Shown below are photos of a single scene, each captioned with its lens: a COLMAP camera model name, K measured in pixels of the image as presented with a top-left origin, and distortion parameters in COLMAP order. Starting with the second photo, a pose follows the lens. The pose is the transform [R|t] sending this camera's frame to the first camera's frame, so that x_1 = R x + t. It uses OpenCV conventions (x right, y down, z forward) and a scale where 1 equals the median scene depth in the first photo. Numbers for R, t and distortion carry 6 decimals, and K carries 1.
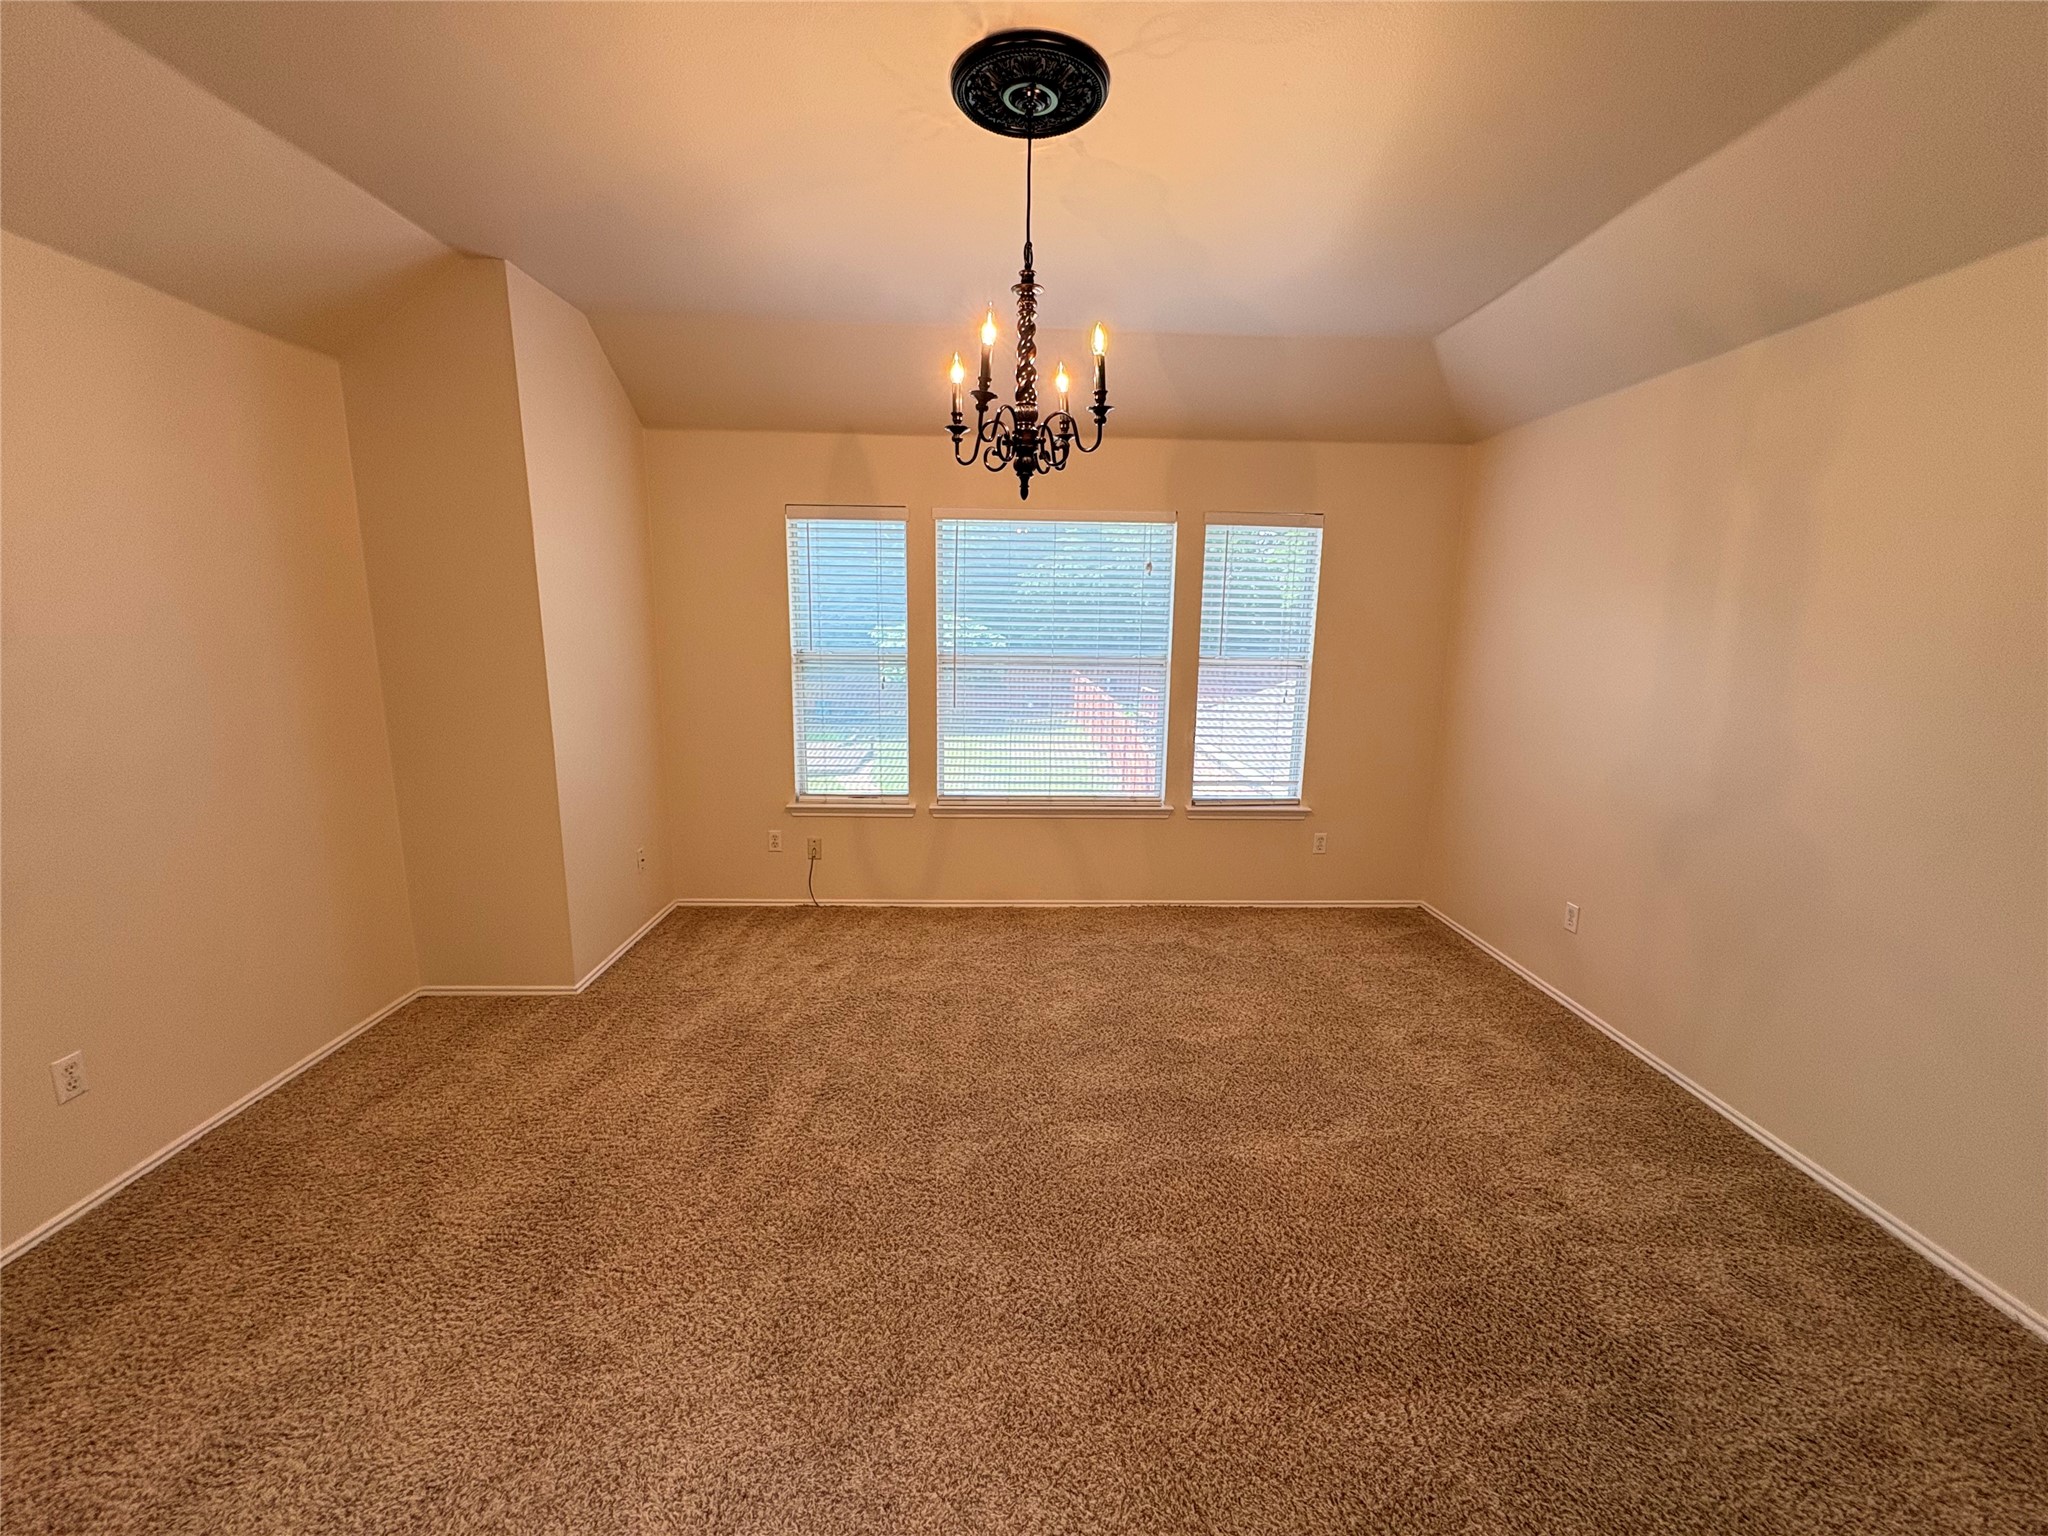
lens RADIAL K [[813.1, 0, 1025.7], [0, 813.1, 772.2], [0, 0, 1]] dist [0.000151, -0.000023]
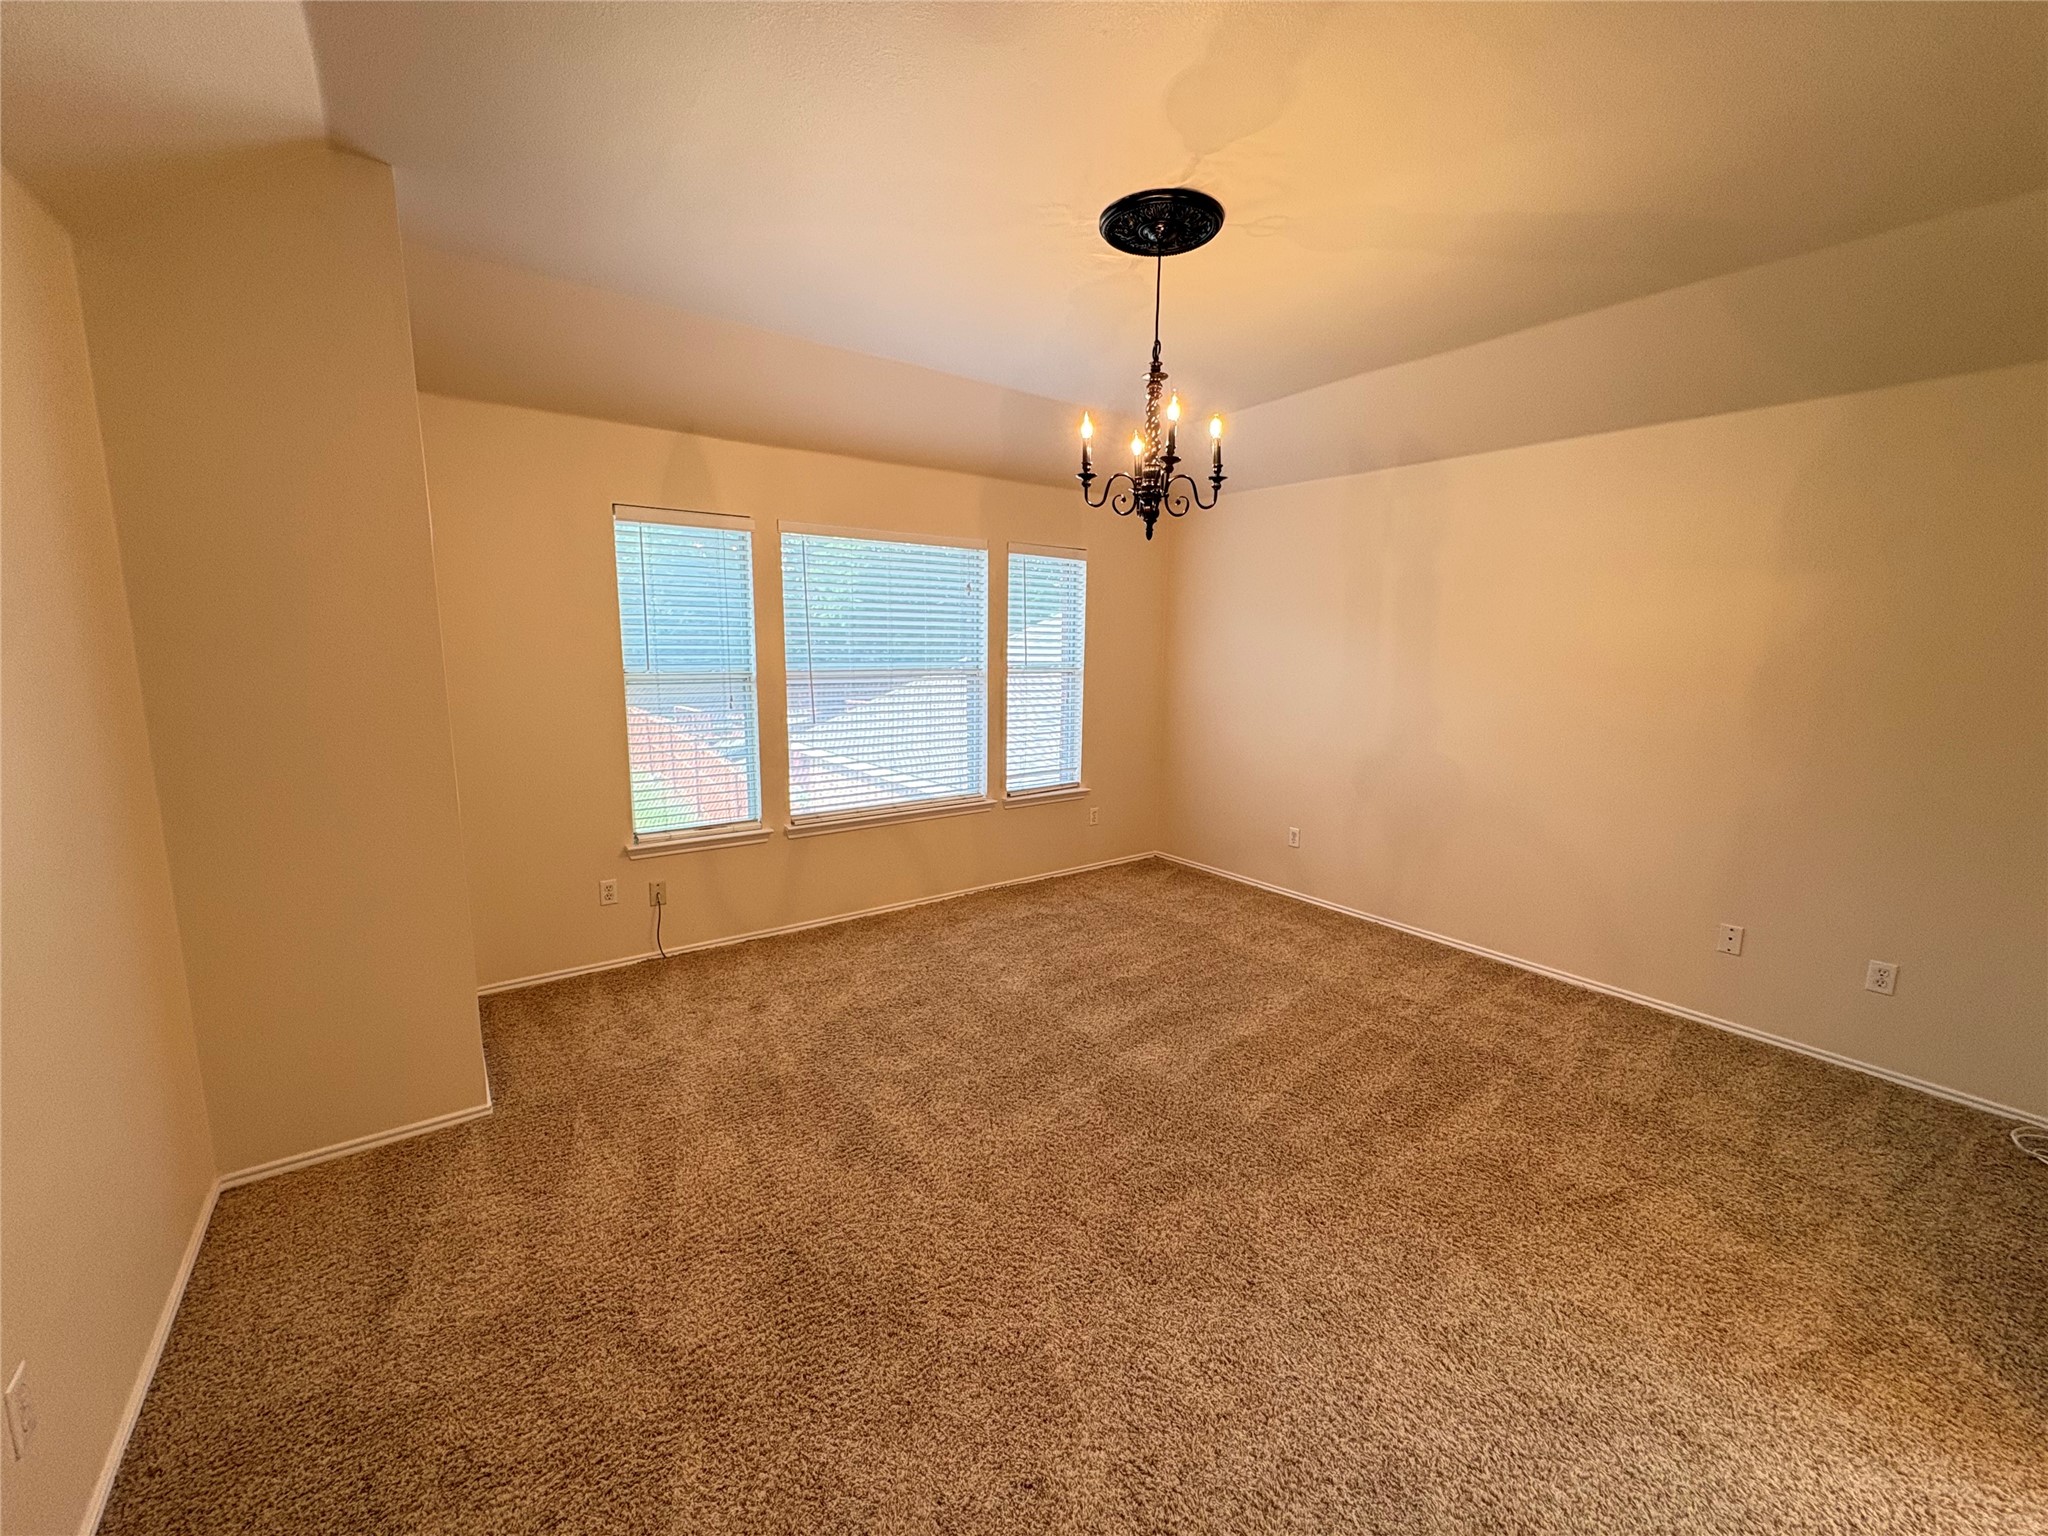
lens RADIAL K [[814.7, 0, 1022.0], [0, 814.7, 770.5], [0, 0, 1]] dist [0.000619, 0.000122]
pose [[0.822365, -0.093268, 0.561264, -0.448831], [0.103942, 0.994499, 0.012964, -0.009281], [-0.559385, 0.047677, 0.827536, 0.043632]]
